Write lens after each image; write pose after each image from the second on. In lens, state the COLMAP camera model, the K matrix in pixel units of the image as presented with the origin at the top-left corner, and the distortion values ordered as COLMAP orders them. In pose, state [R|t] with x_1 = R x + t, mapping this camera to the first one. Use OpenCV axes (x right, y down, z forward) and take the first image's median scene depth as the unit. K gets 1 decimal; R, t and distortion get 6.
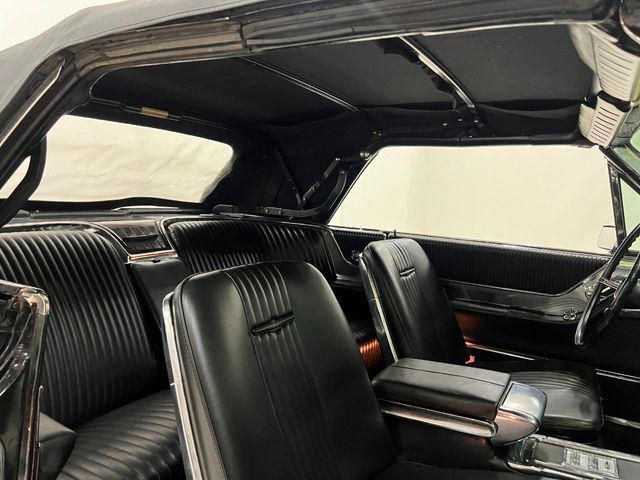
lens RADIAL K [[481.7, 0, 320.0], [0, 481.7, 240.0], [0, 0, 1]] dist [0.077177, -0.093475]
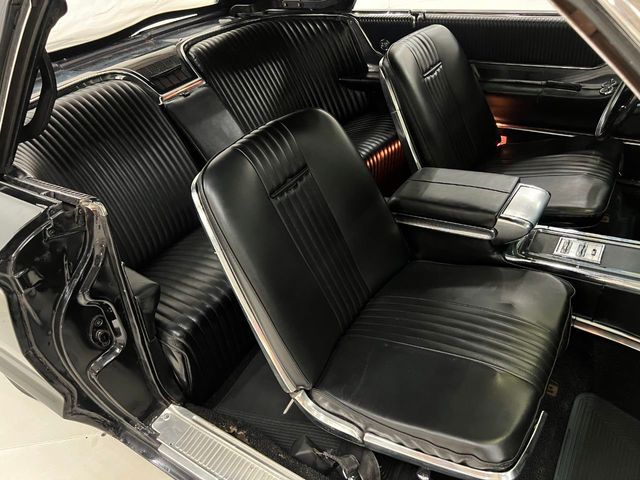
lens RADIAL K [[479.6, 0, 320.0], [0, 479.6, 240.0], [0, 0, 1]] dist [0.027807, -0.000667]
pose [[0.983807, -0.091668, -0.154017, 0.070439], [0.155175, 0.865657, 0.475981, -0.123403], [0.089694, -0.492173, 0.865864, -0.025820]]
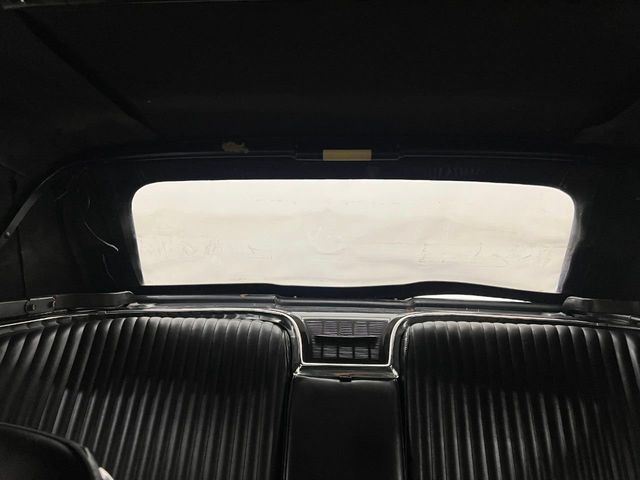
lens RADIAL K [[481.7, 0, 320.0], [0, 481.7, 240.0], [0, 0, 1]] dist [0.077177, -0.093475]
pose [[0.436855, -0.082090, -0.895778, 0.207084], [-0.092069, 0.986517, -0.135306, -0.043402], [0.894808, 0.141582, 0.423407, 0.609596]]
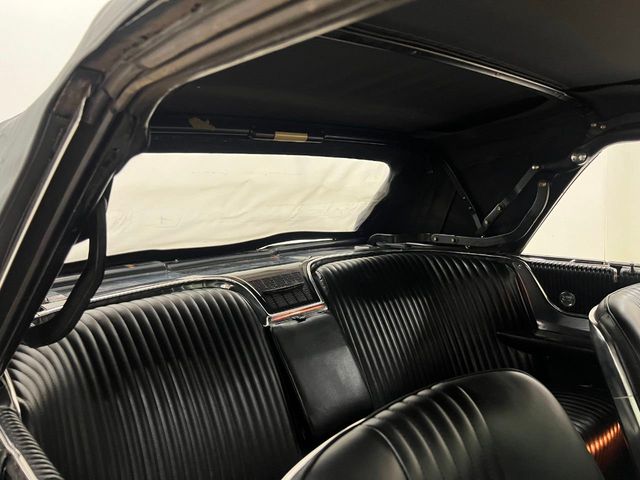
lens RADIAL K [[481.7, 0, 320.0], [0, 481.7, 240.0], [0, 0, 1]] dist [0.077177, -0.093475]
pose [[0.944376, -0.041905, -0.326188, -0.037029], [0.040899, 0.999114, -0.009946, -0.071947], [0.326316, -0.003948, 0.945253, 0.230487]]
